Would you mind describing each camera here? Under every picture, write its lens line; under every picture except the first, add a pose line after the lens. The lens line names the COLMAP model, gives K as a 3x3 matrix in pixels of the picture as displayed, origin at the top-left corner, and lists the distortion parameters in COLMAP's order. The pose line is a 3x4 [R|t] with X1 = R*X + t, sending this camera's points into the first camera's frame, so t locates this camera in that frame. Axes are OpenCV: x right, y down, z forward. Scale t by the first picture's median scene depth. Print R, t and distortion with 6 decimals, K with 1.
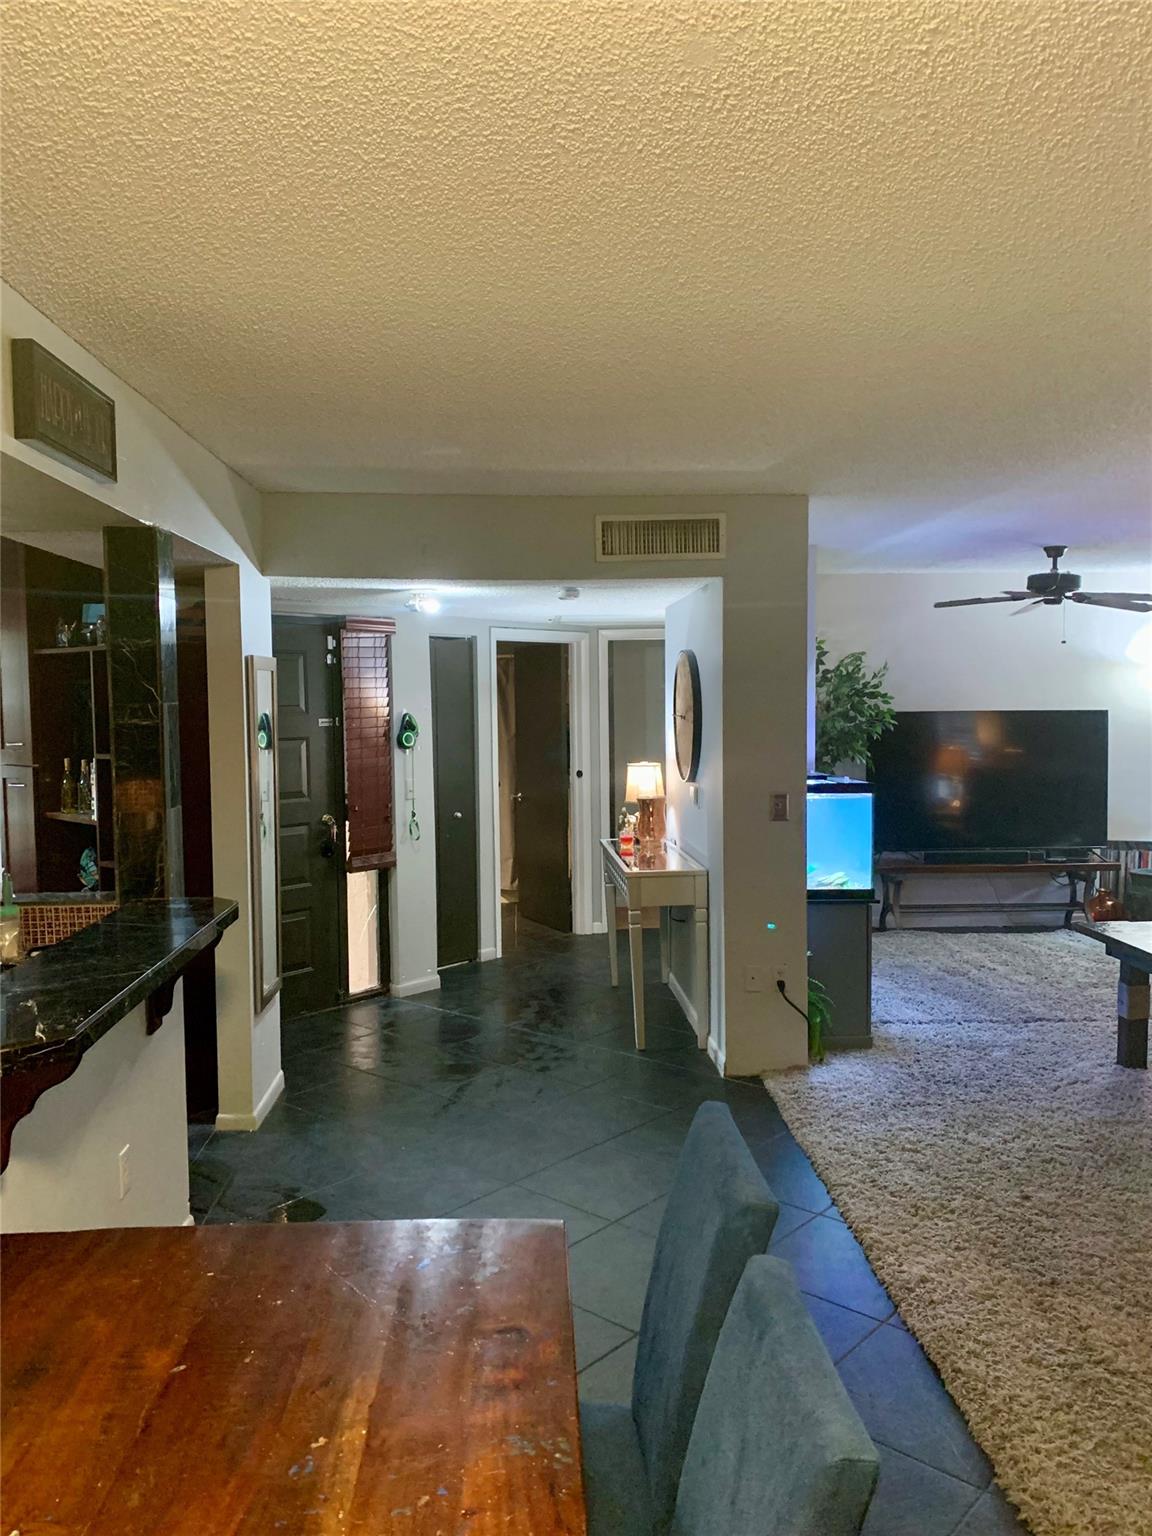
lens RADIAL K [[1176.0, 0, 584.2], [0, 1176.0, 768.0], [0, 0, 1]] dist [0.050730, -0.054859]
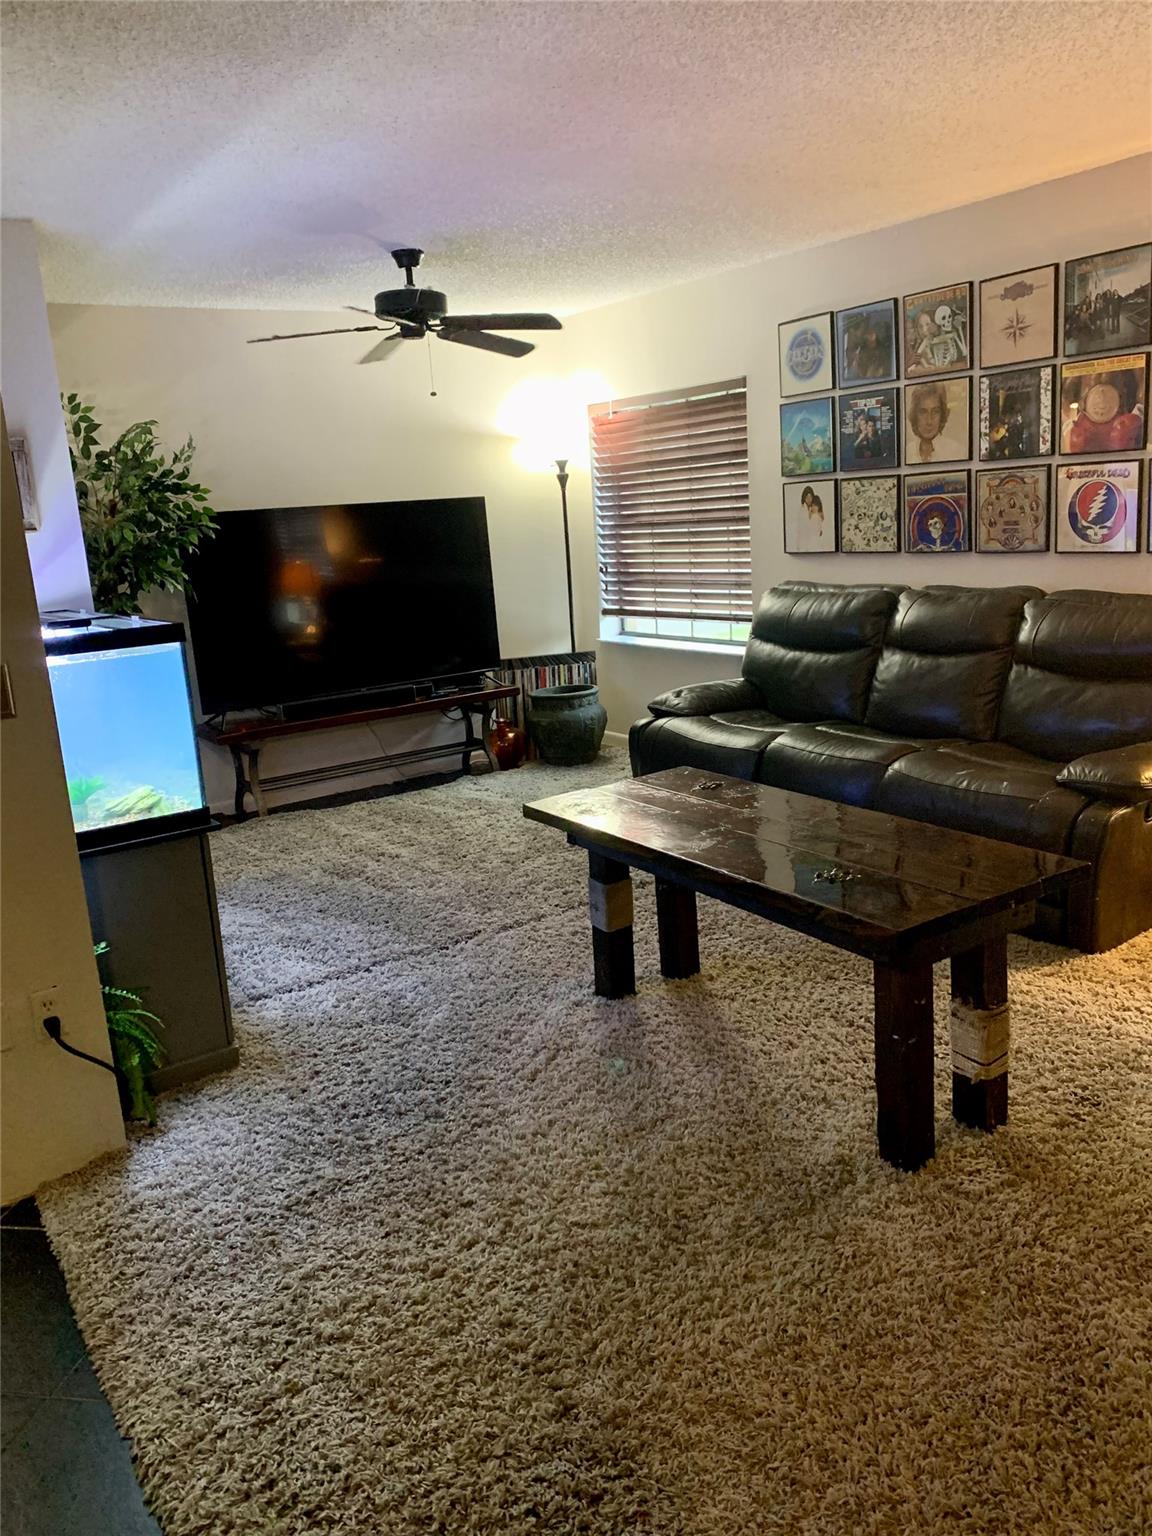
lens RADIAL K [[1176.0, 0, 572.0], [0, 1176.0, 762.0], [0, 0, 1]] dist [0.050730, -0.054859]
pose [[0.859836, -0.161255, 0.484436, 0.106253], [0.091341, 0.982091, 0.164788, 0.001892], [-0.502333, -0.097442, 0.859166, 0.361185]]
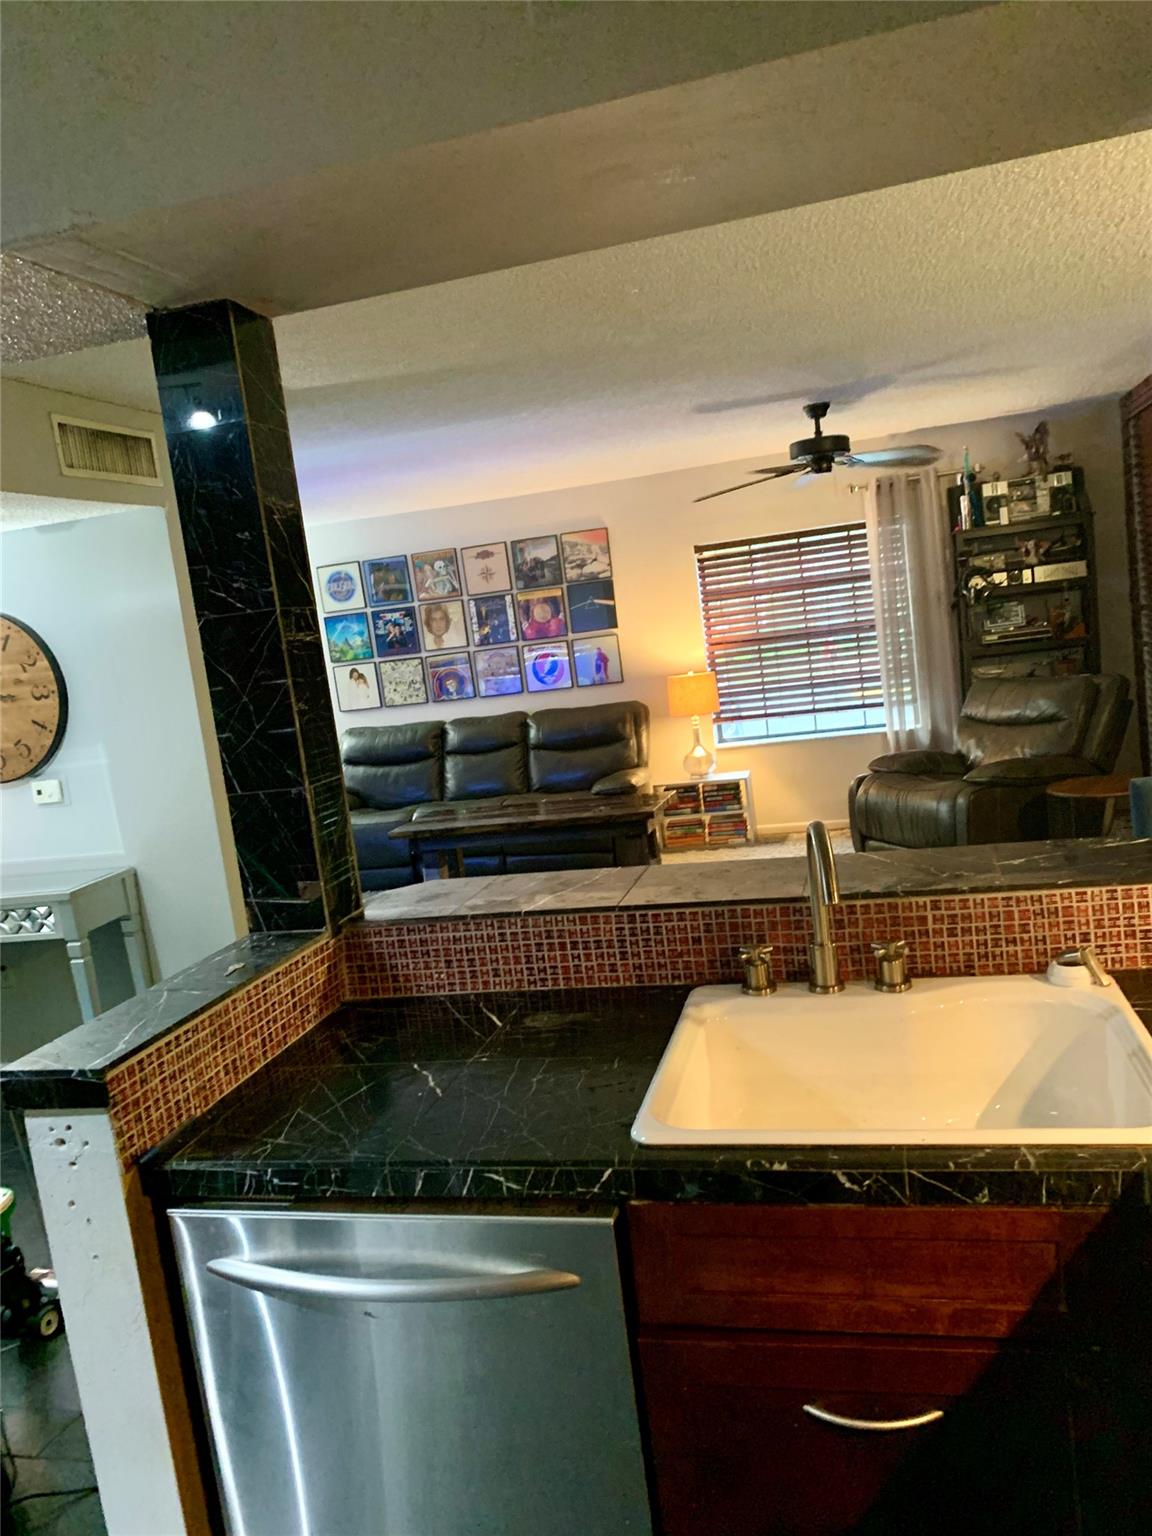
lens RADIAL K [[1176.0, 0, 579.7], [0, 1176.0, 772.0], [0, 0, 1]] dist [0.050730, -0.054859]
pose [[0.320589, -0.141358, 0.936611, -0.509164], [0.172018, 0.981048, 0.089185, 0.002647], [-0.931468, 0.132522, 0.338829, 0.363167]]
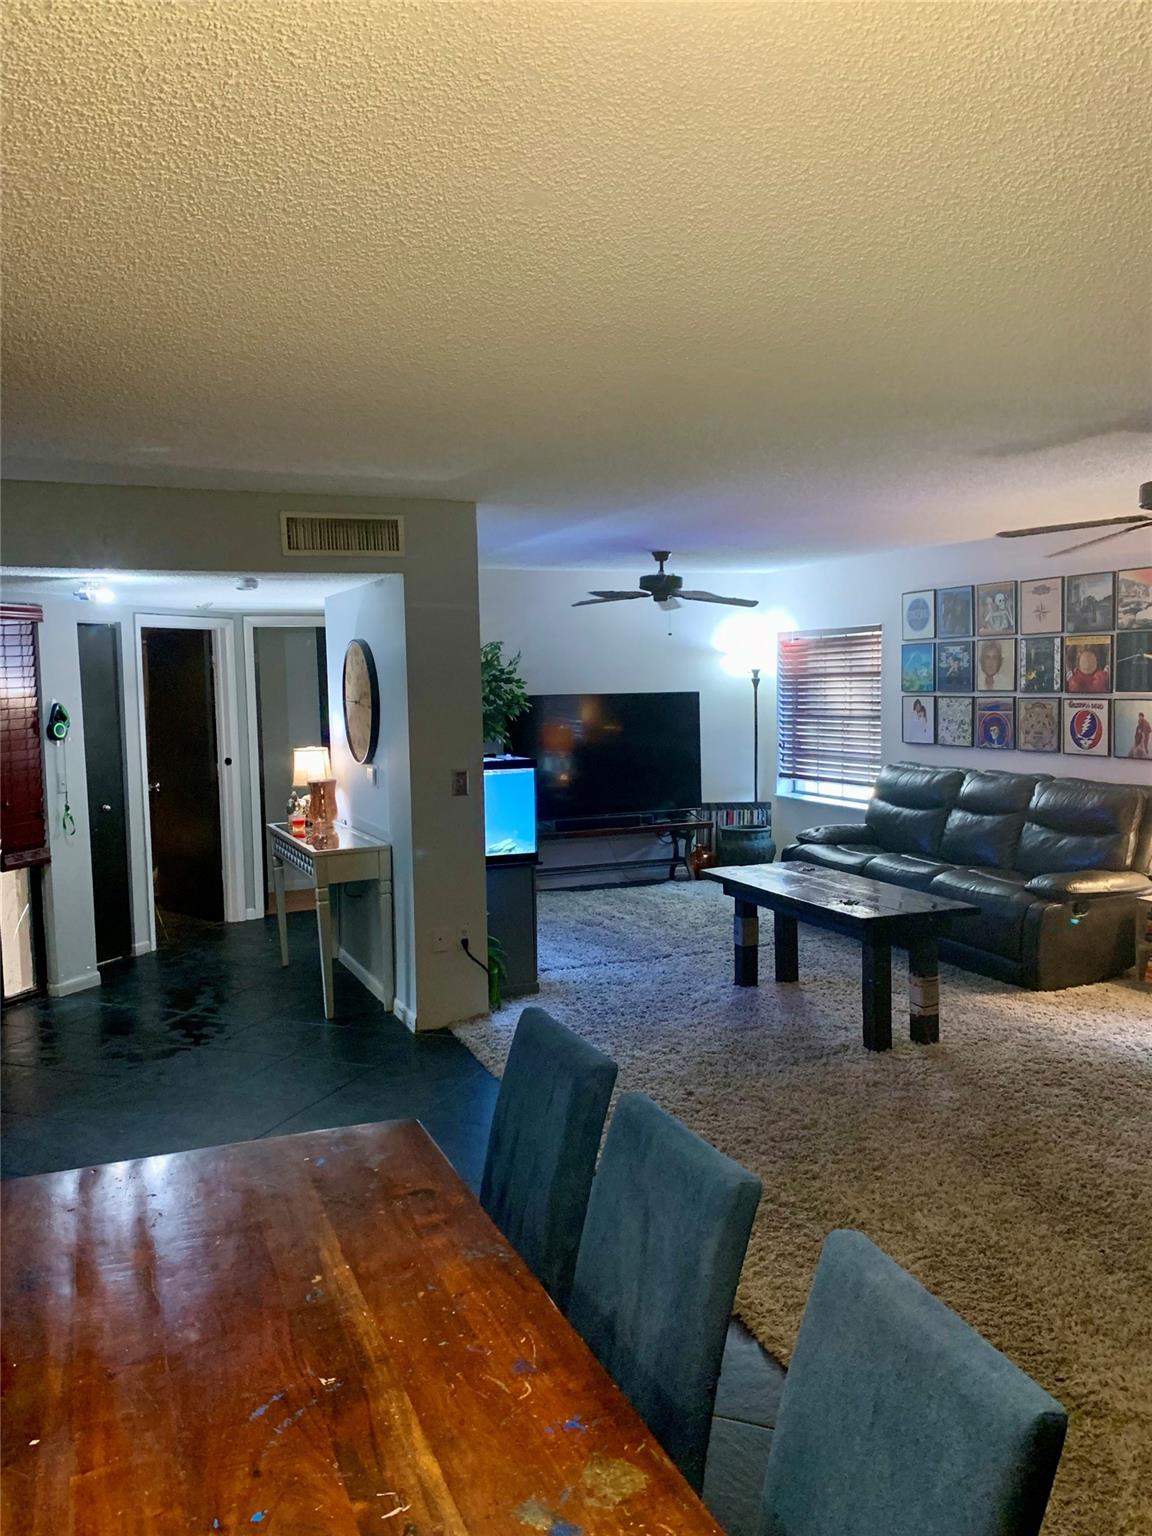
lens RADIAL K [[1176.0, 0, 579.6], [0, 1176.0, 752.1], [0, 0, 1]] dist [0.050730, -0.054859]
pose [[0.940501, -0.030435, 0.338425, -0.082417], [0.030422, 0.999523, 0.005346, 0.001342], [-0.338426, 0.005268, 0.940978, -0.064315]]
